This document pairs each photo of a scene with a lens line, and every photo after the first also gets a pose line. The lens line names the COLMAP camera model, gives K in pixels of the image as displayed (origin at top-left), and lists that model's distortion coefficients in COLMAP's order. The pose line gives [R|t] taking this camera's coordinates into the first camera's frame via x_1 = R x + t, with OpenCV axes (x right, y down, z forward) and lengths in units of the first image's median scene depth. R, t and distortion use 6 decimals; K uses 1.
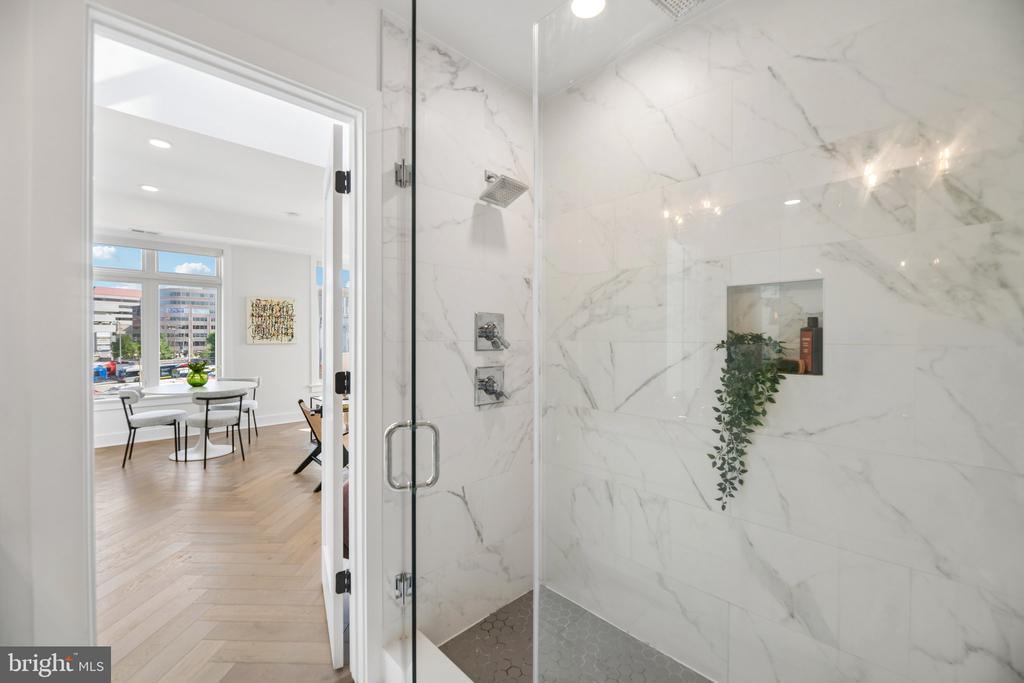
lens RADIAL K [[414.8, 0, 517.1], [0, 414.8, 338.2], [0, 0, 1]] dist [0.000482, -0.002798]
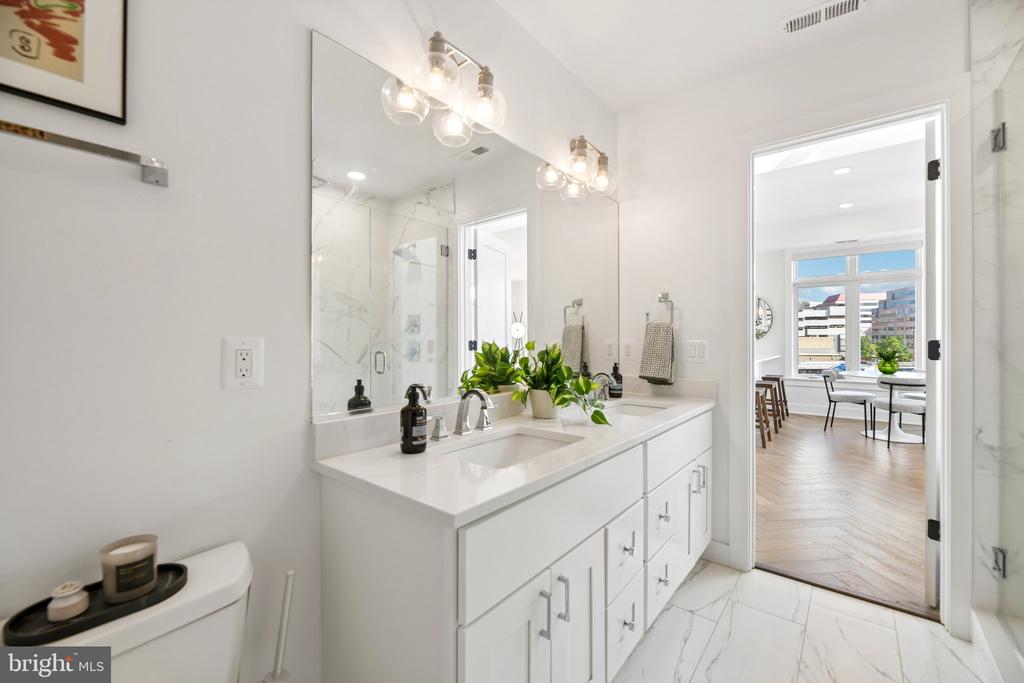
lens RADIAL K [[414.8, 0, 515.4], [0, 414.8, 337.3], [0, 0, 1]] dist [0.000482, -0.002798]
pose [[0.110155, -0.003368, -0.993909, 0.023982], [-0.003810, 0.999985, -0.003811, 0.003530], [0.993907, 0.004206, 0.110141, -0.010321]]
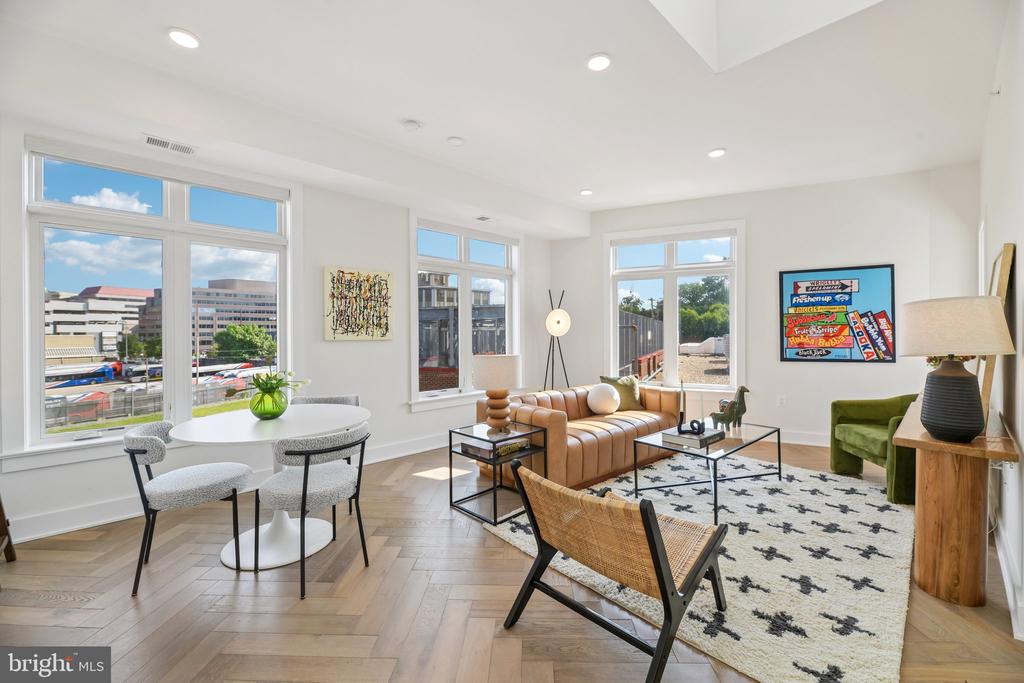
lens RADIAL K [[414.8, 0, 518.5], [0, 414.8, 334.6], [0, 0, 1]] dist [0.000482, -0.002798]
pose [[0.999962, -0.006282, -0.006009, -0.054313], [0.006270, 0.999978, -0.002098, 0.001185], [0.006022, 0.002060, 0.999980, 0.056592]]
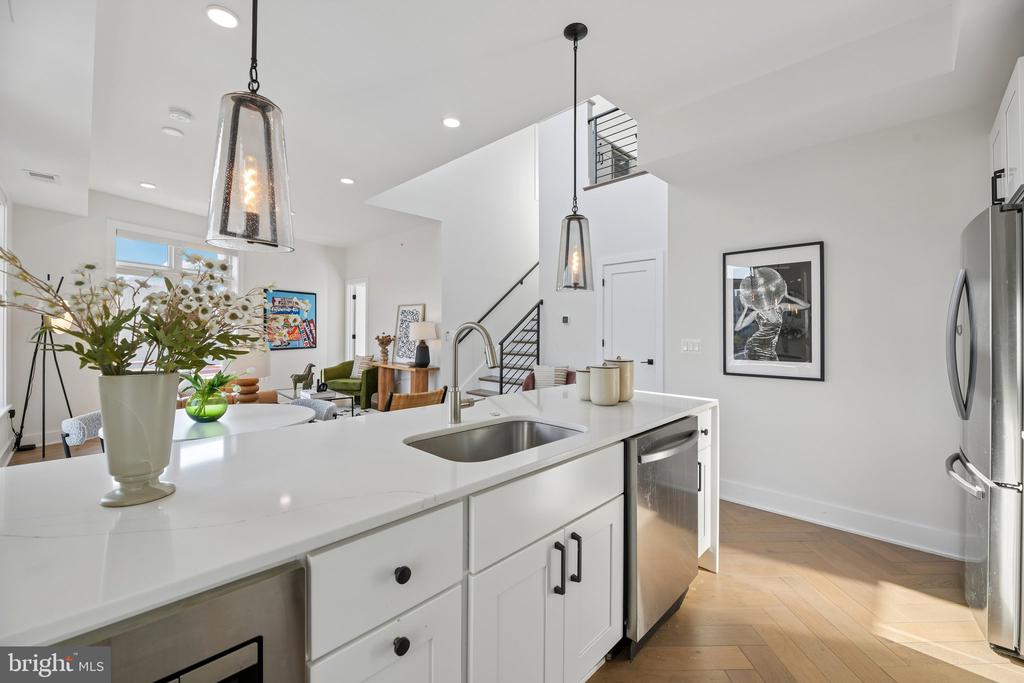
lens RADIAL K [[414.8, 0, 522.3], [0, 414.8, 332.7], [0, 0, 1]] dist [0.000482, -0.002798]
pose [[-0.042328, -0.005254, 0.999090, -0.160949], [-0.000653, 0.999986, 0.005231, 0.000551], [-0.999104, -0.000431, -0.042330, 0.077365]]
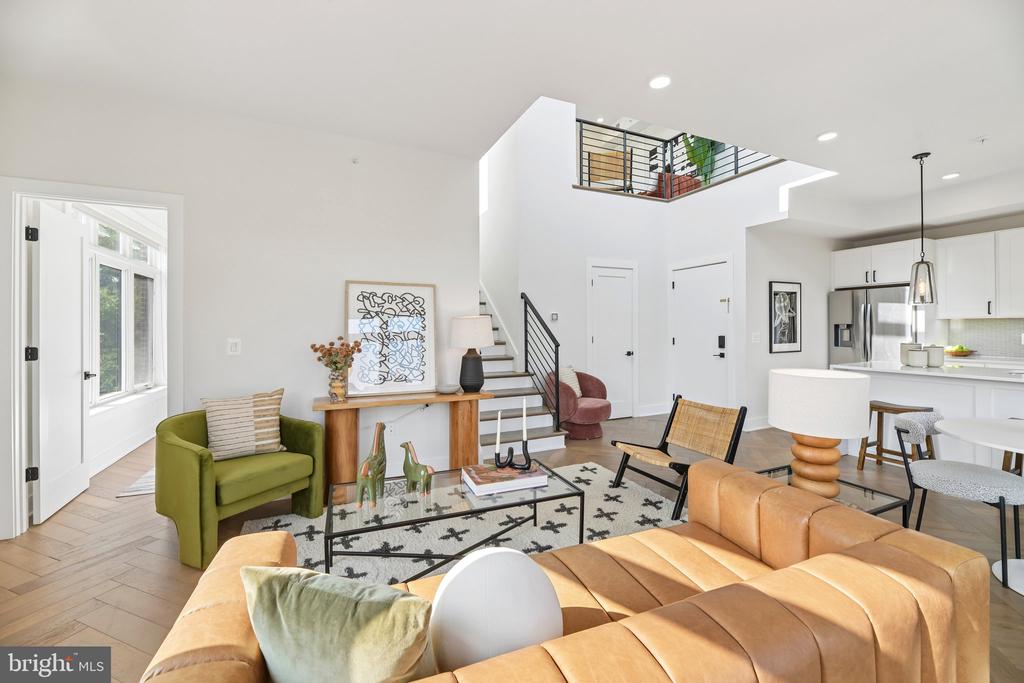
lens RADIAL K [[414.8, 0, 513.9], [0, 414.8, 328.5], [0, 0, 1]] dist [0.000482, -0.002798]
pose [[-0.943377, 0.003876, 0.331700, -0.041222], [0.006206, 0.999963, 0.005966, -0.000402], [-0.331664, 0.007686, -0.943366, 0.196676]]
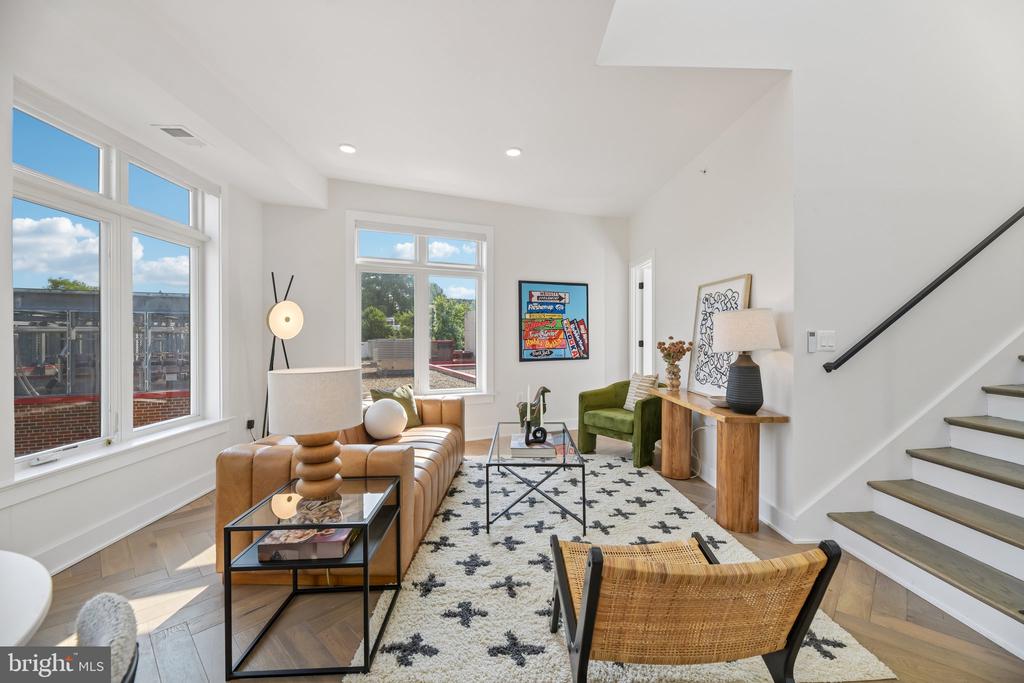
lens RADIAL K [[414.8, 0, 517.3], [0, 414.8, 337.0], [0, 0, 1]] dist [0.000482, -0.002798]
pose [[0.669094, -0.001854, 0.743176, -0.079020], [0.006508, 0.999973, -0.003365, 0.001687], [-0.743149, 0.007088, 0.669088, 0.090203]]
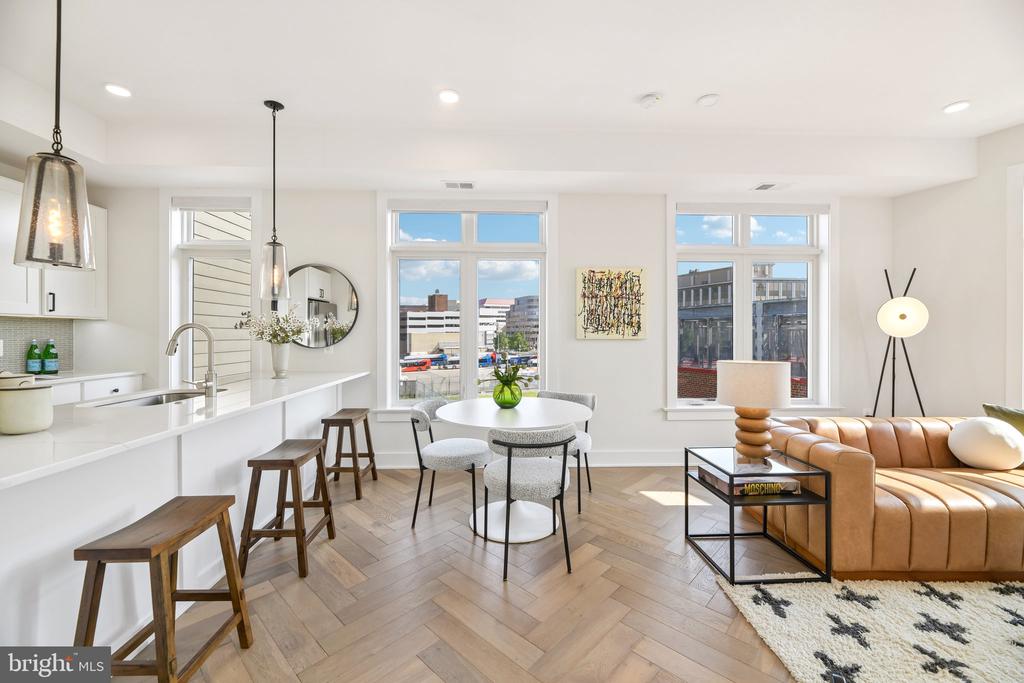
lens RADIAL K [[414.8, 0, 510.6], [0, 414.8, 336.0], [0, 0, 1]] dist [0.000482, -0.002798]
pose [[0.738976, 0.003052, -0.673725, -0.043851], [-0.002240, 0.999995, 0.002074, 0.001139], [0.673728, -0.000024, 0.738979, 0.067997]]
